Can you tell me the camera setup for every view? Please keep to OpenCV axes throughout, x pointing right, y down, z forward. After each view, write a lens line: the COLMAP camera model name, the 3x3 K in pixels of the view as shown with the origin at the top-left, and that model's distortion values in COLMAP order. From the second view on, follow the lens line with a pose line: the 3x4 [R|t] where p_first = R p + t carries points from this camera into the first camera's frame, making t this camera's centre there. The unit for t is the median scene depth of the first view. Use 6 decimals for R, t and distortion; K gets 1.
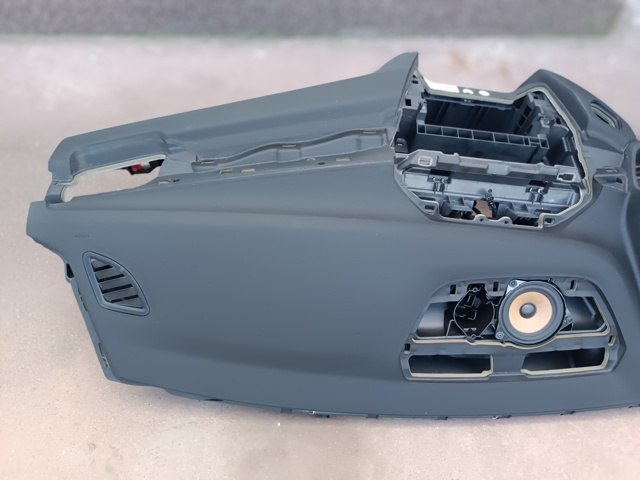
lens RADIAL K [[492.1, 0, 318.6], [0, 492.1, 238.0], [0, 0, 1]] dist [-0.001434, 0.005049]
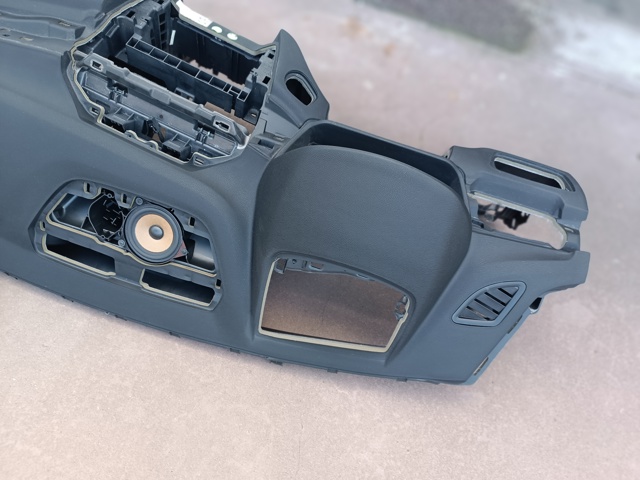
lens RADIAL K [[492.1, 0, 322.3], [0, 492.1, 239.3], [0, 0, 1]] dist [-0.001434, 0.005049]
pose [[0.936578, 0.347237, -0.047409, 0.829926], [-0.340848, 0.933984, 0.107220, -0.081597], [0.081510, -0.084260, 0.993104, -0.060822]]
